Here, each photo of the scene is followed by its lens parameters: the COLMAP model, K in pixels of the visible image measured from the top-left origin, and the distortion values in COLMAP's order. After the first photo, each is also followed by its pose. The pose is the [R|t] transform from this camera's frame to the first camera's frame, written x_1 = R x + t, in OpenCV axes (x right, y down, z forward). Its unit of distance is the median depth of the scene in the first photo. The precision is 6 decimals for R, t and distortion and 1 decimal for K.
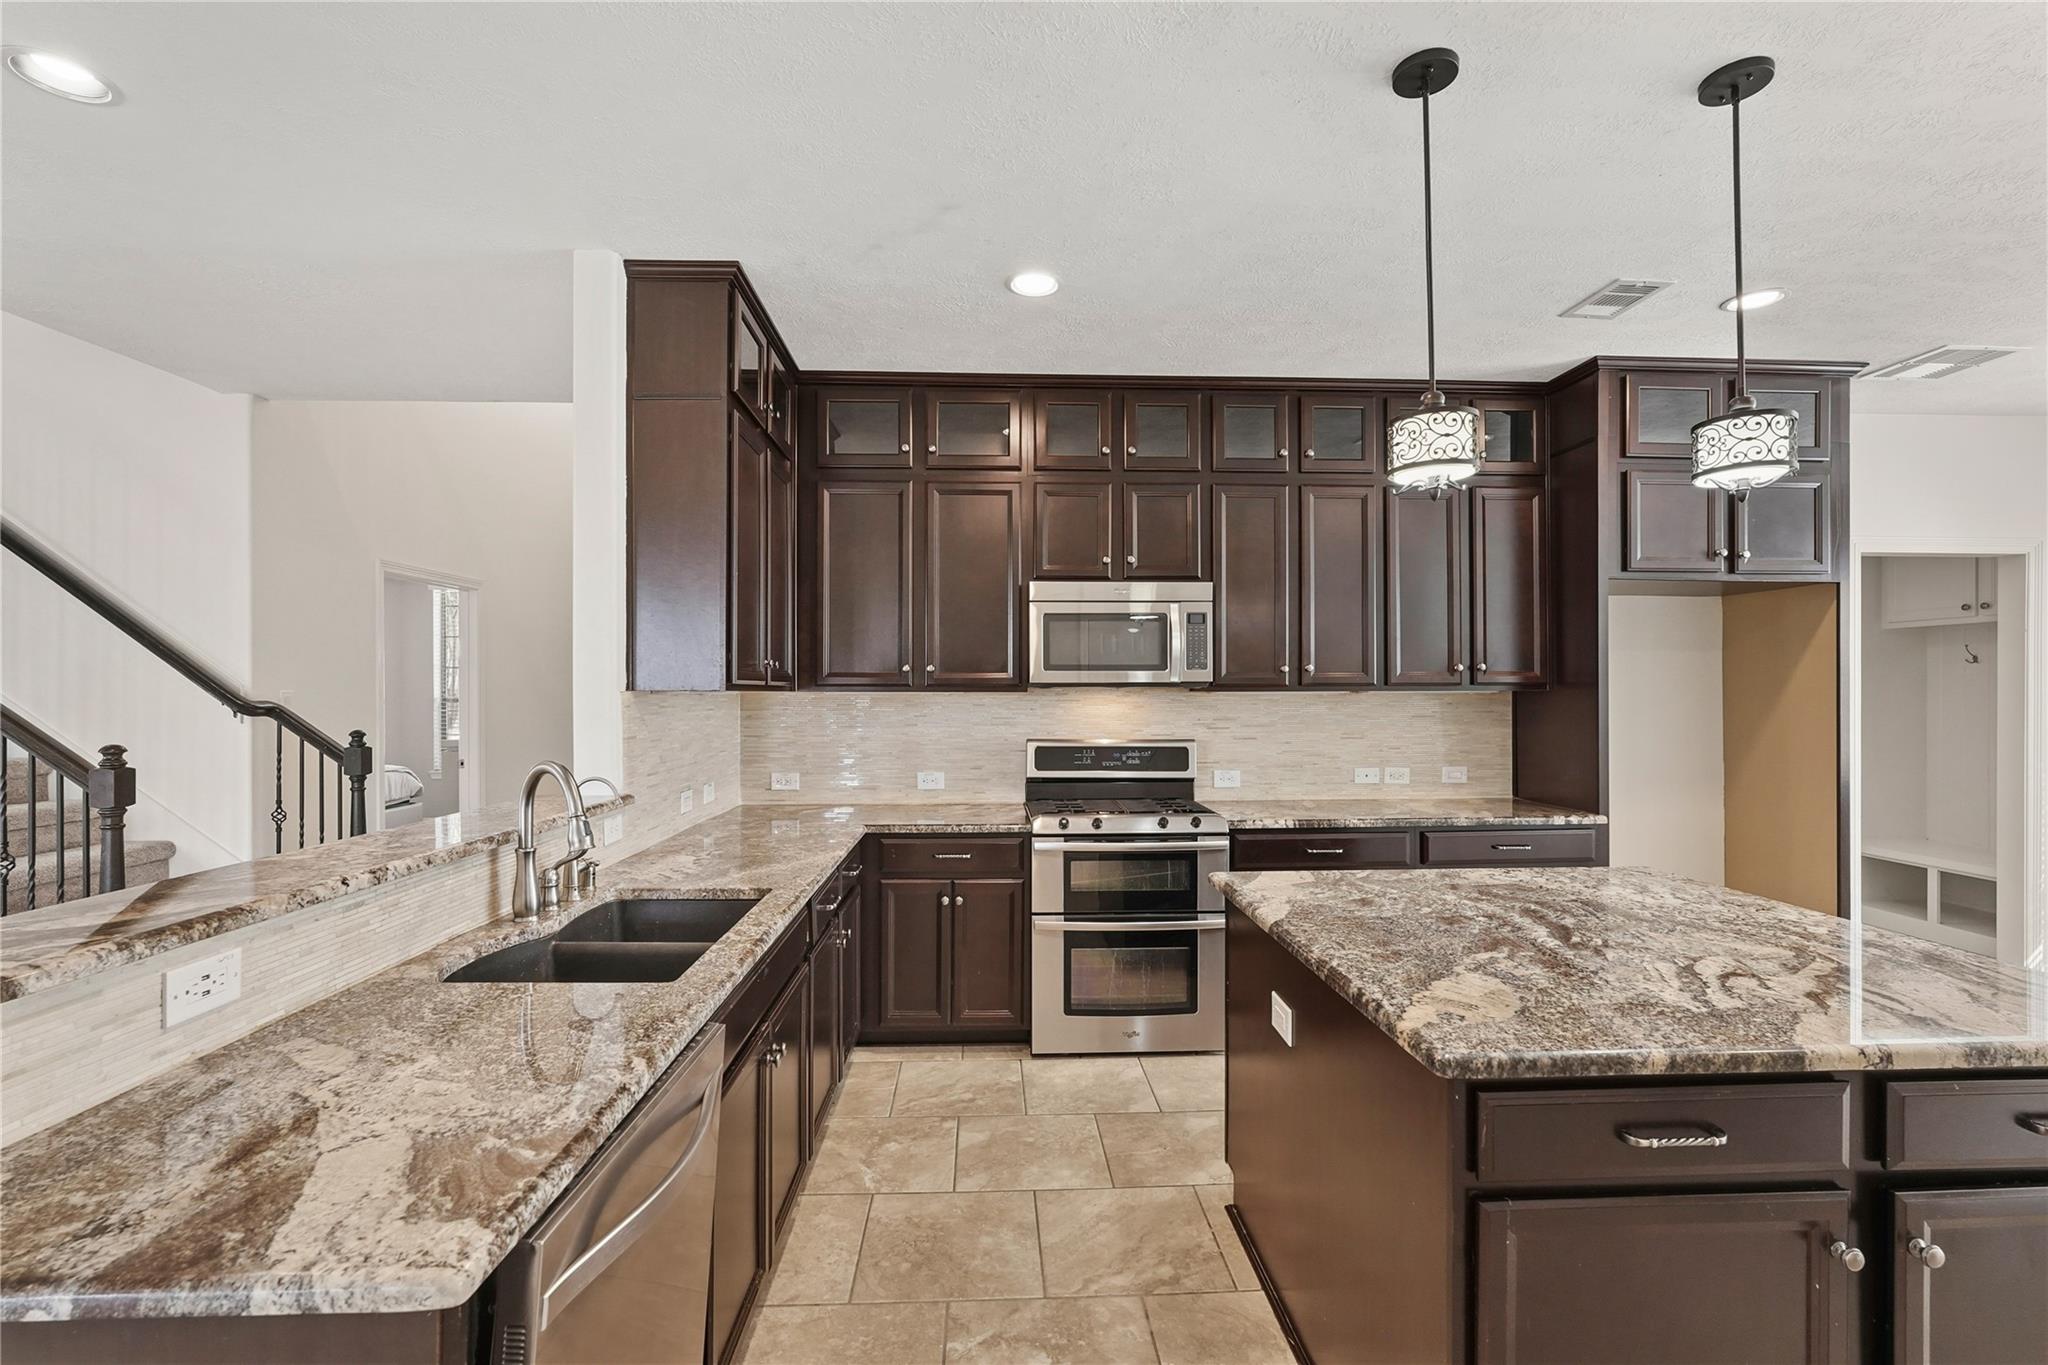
lens RADIAL K [[906.2, 0, 1020.7], [0, 906.2, 692.0], [0, 0, 1]] dist [-0.021837, 0.008405]
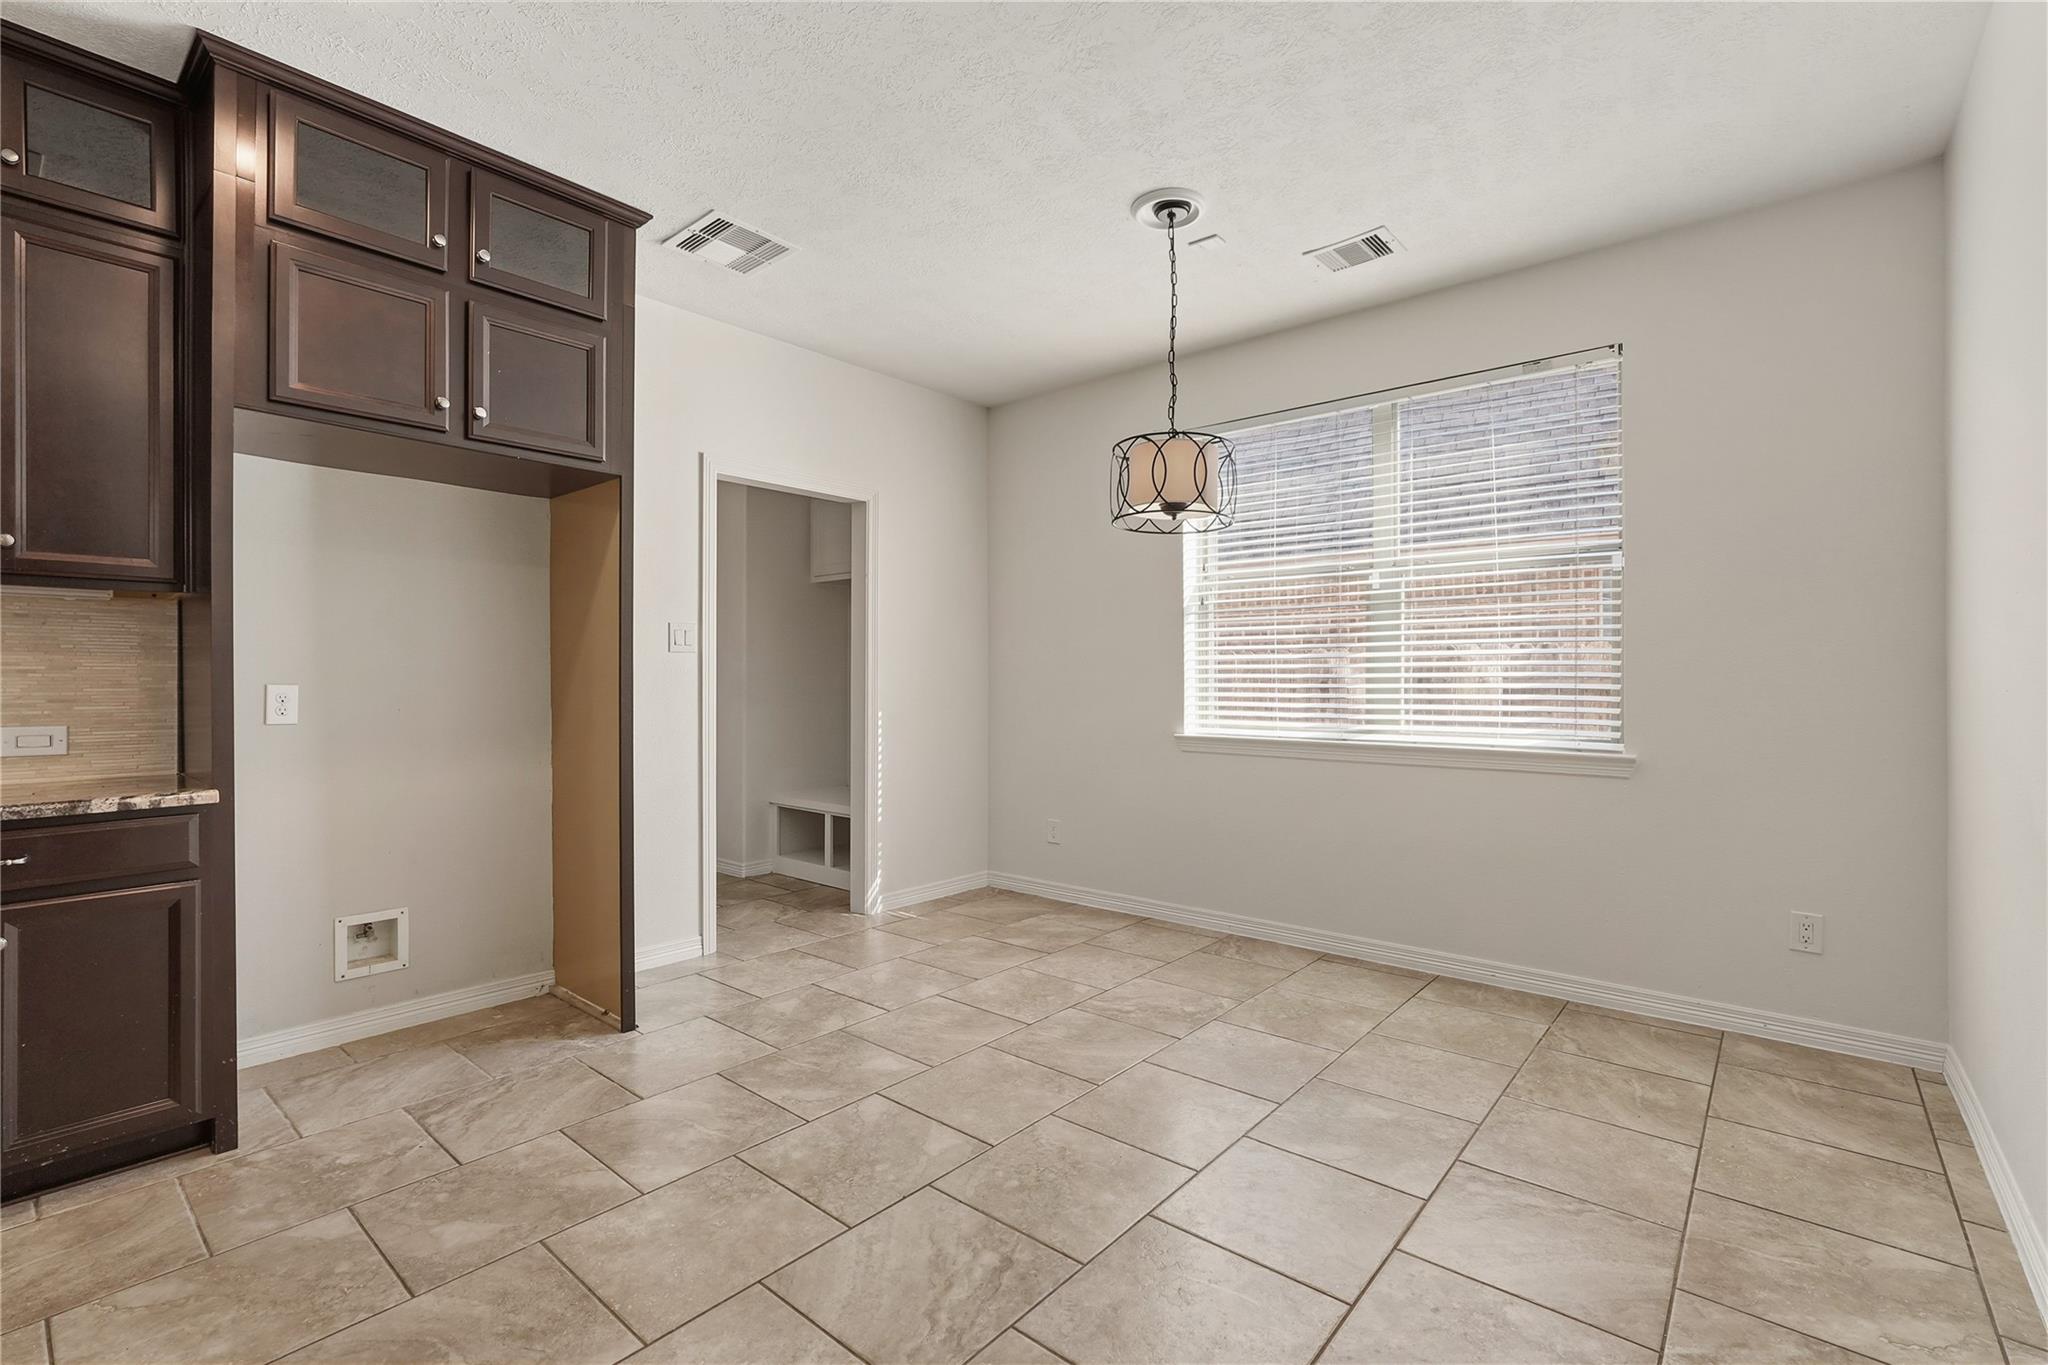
lens RADIAL K [[906.2, 0, 1029.7], [0, 906.2, 683.8], [0, 0, 1]] dist [-0.021837, 0.008405]
pose [[0.681549, -0.003521, 0.731764, 0.575717], [0.001819, 0.999993, 0.003118, 0.063389], [-0.731770, -0.000794, 0.681551, 0.179457]]
